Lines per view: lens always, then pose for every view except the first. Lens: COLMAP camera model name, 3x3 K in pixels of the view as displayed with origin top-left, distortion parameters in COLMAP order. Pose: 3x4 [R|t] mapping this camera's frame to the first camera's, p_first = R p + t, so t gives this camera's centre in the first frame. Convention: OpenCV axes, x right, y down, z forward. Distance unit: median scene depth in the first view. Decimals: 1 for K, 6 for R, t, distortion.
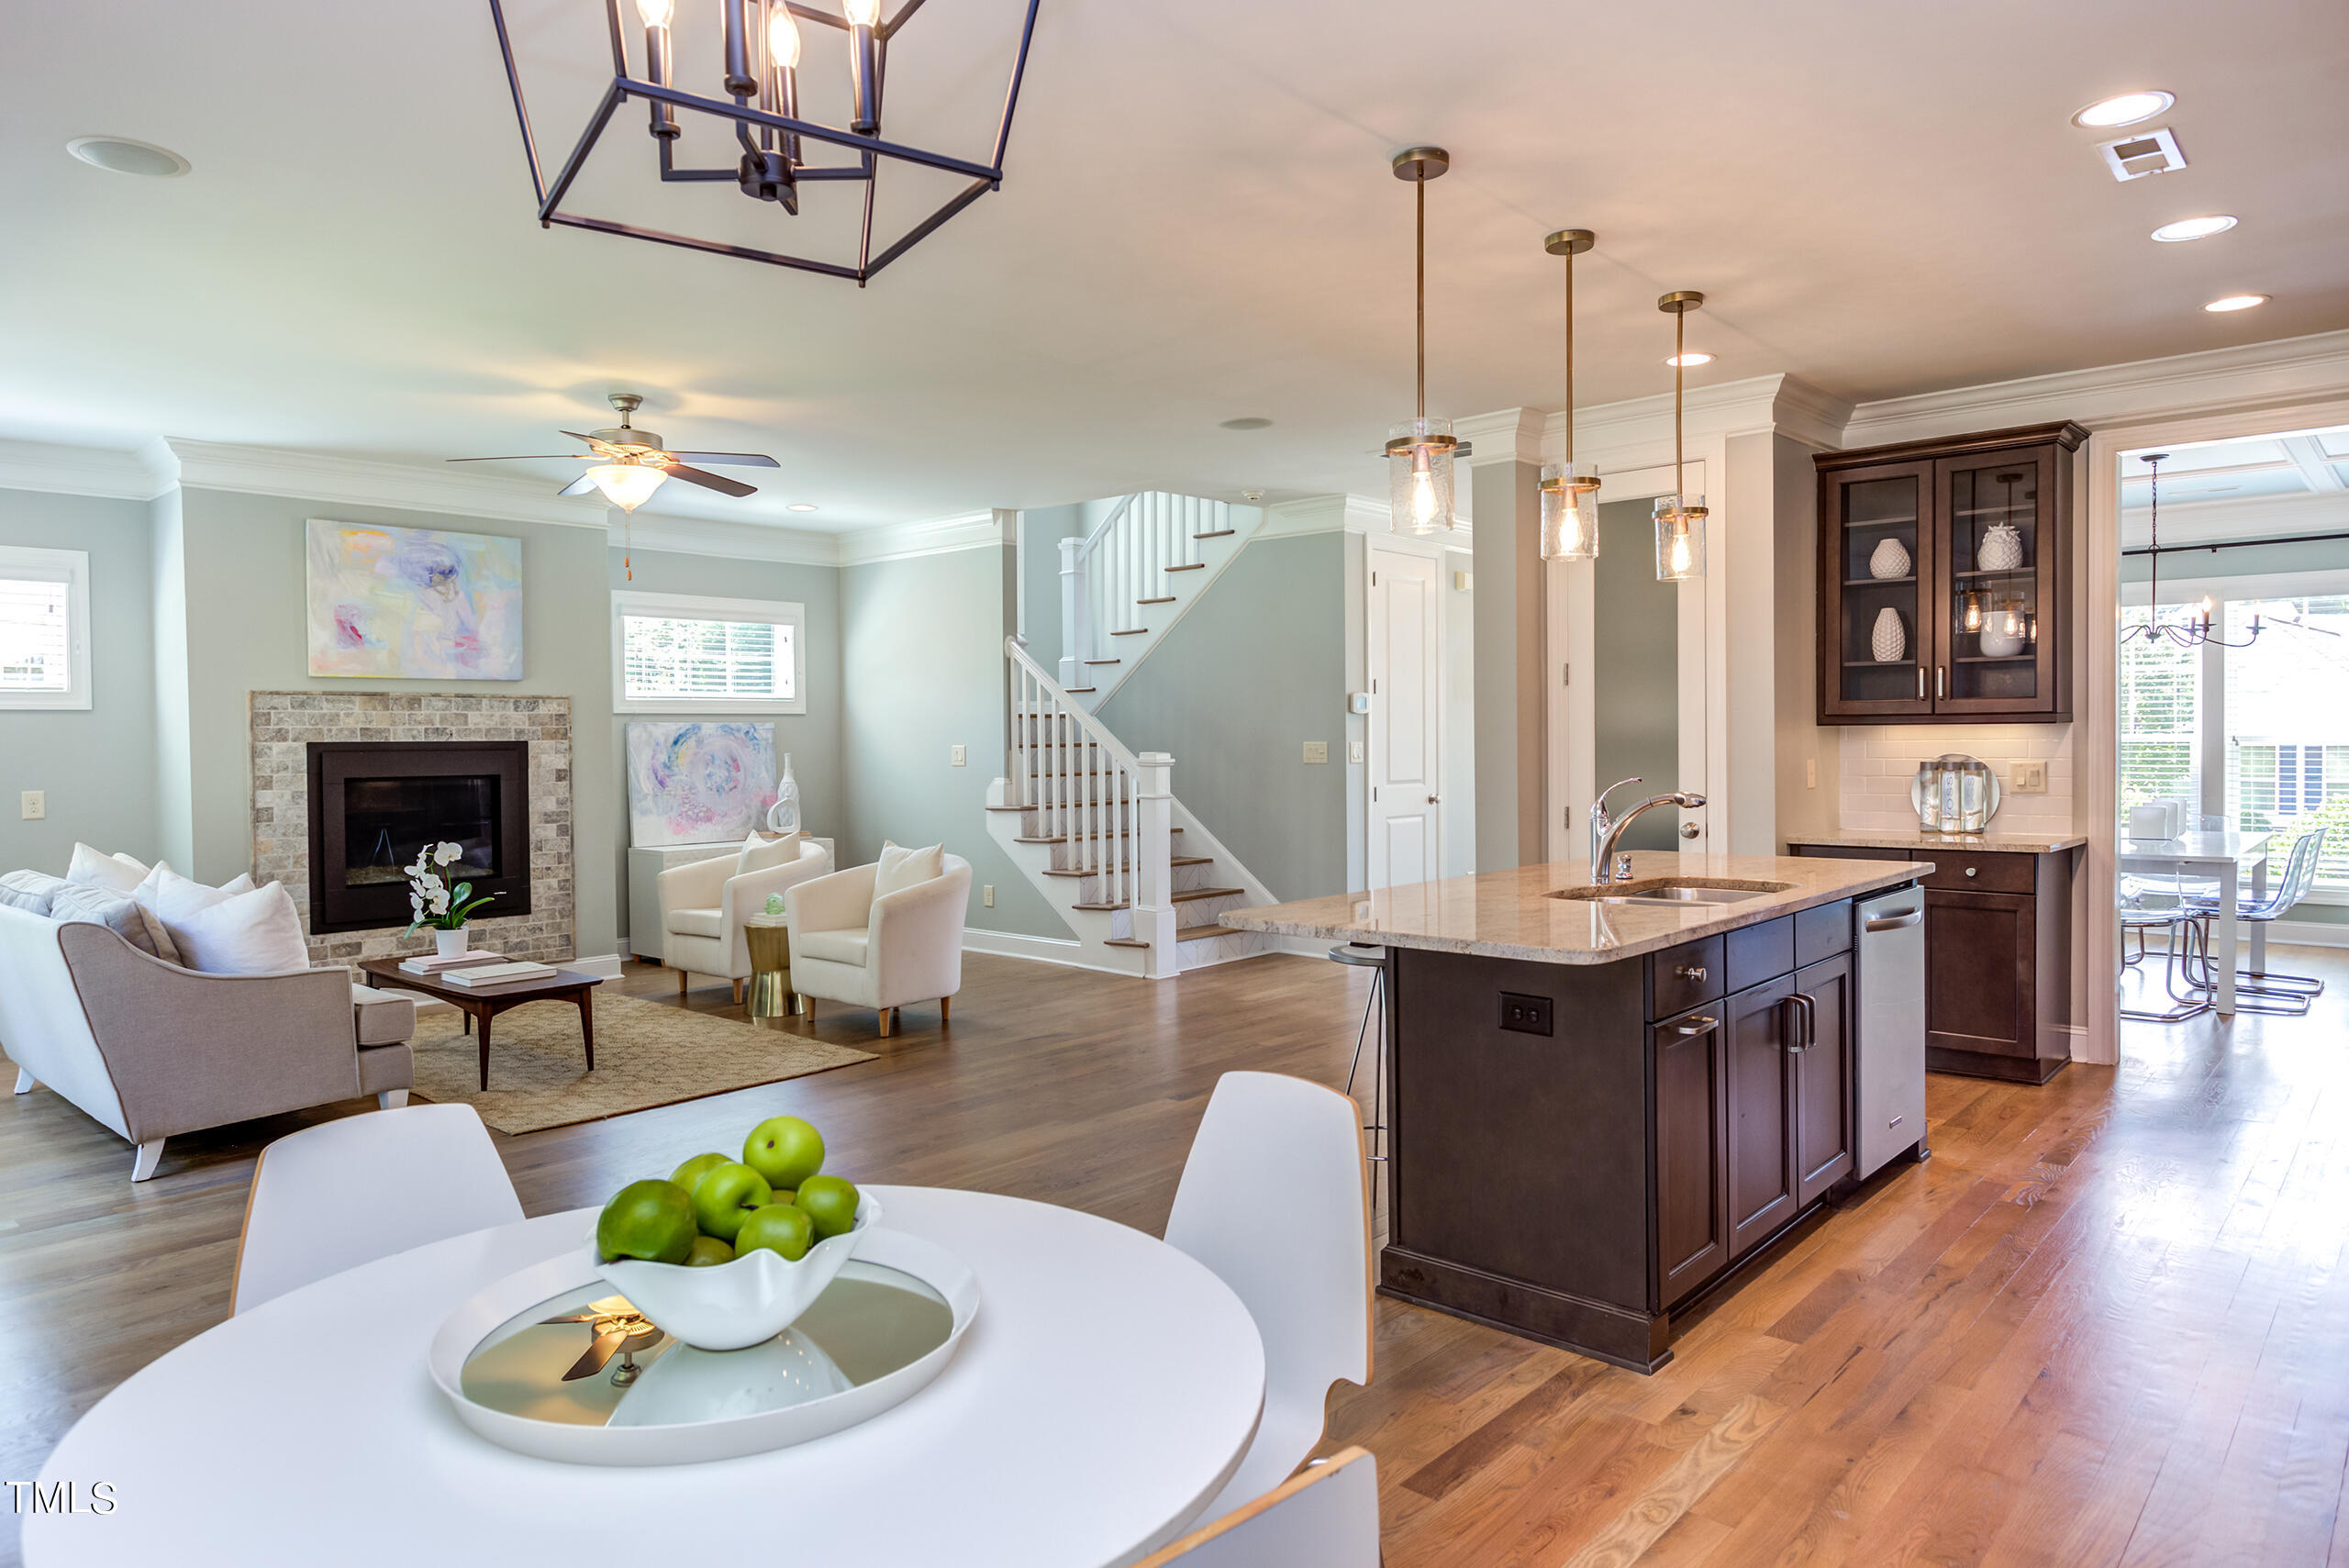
lens RADIAL K [[1419.0, 0, 1159.7], [0, 1419.0, 766.7], [0, 0, 1]] dist [0.010738, -0.018467]
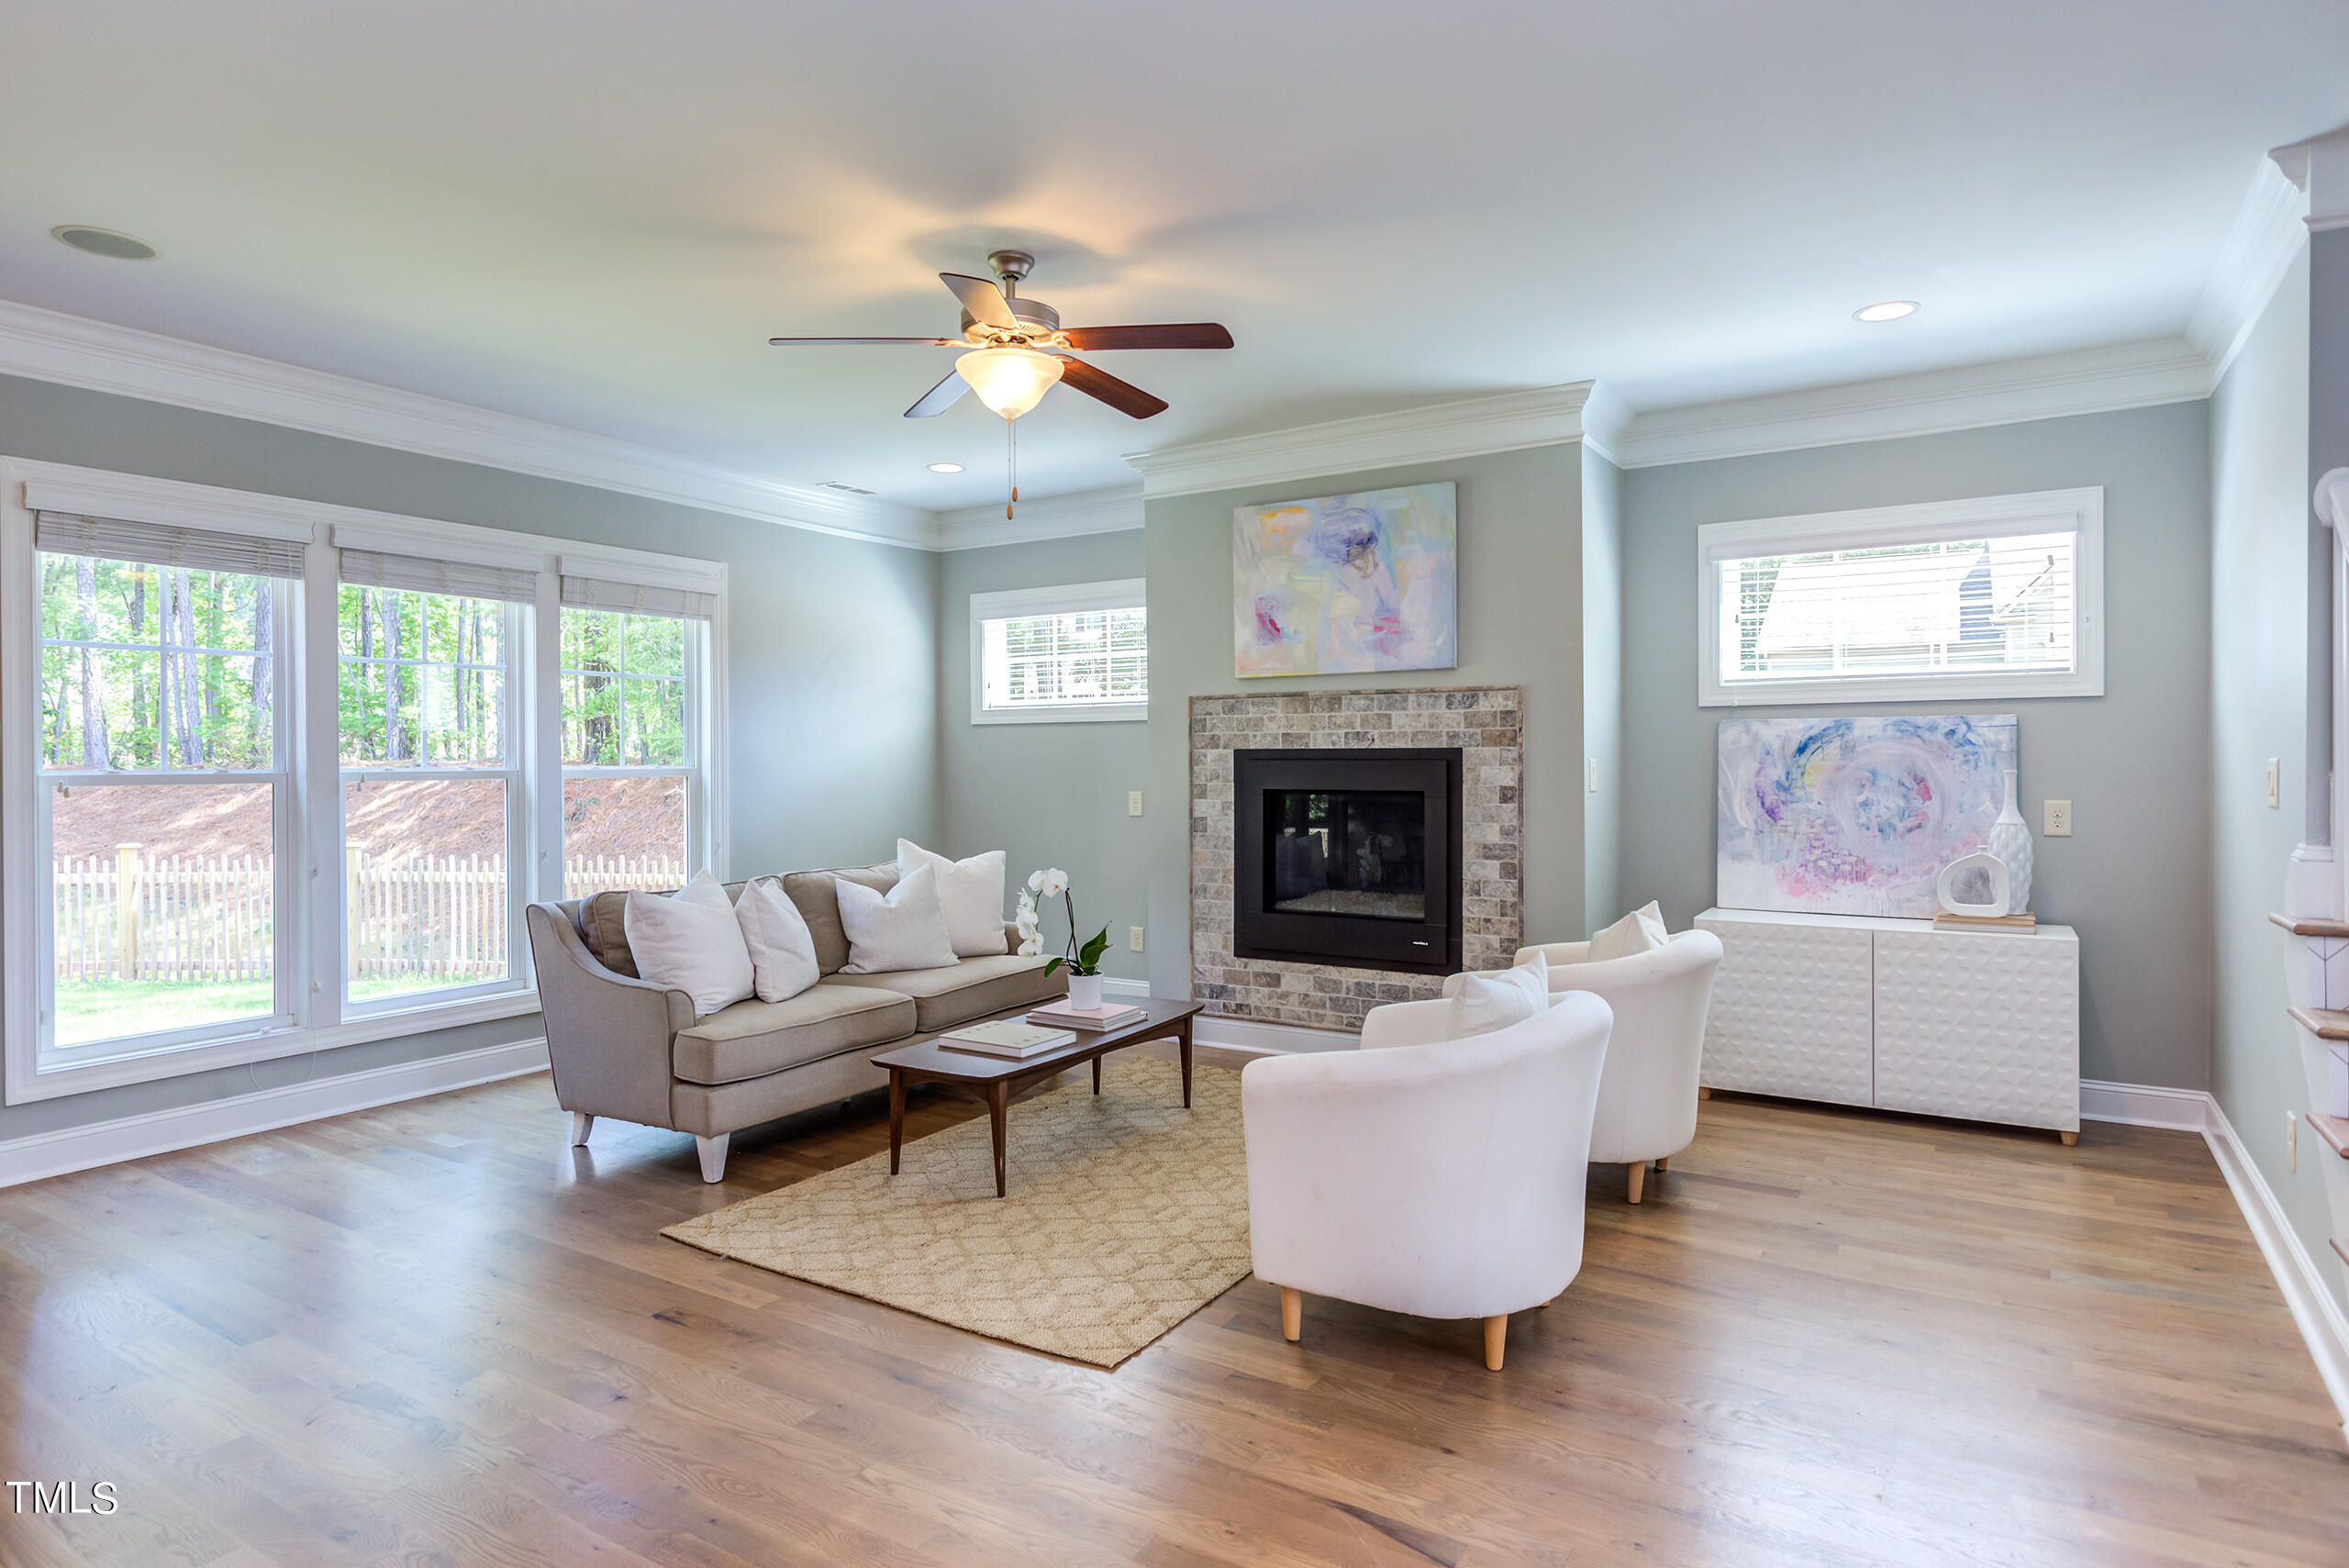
lens RADIAL K [[1297.3, 0, 1162.2], [0, 1297.3, 762.9], [0, 0, 1]] dist [0.001912, -0.001859]
pose [[0.178259, 0.011620, -0.983915, 0.220266], [-0.016759, 0.999821, 0.008771, -0.014475], [0.983841, 0.014926, 0.178422, 0.777498]]
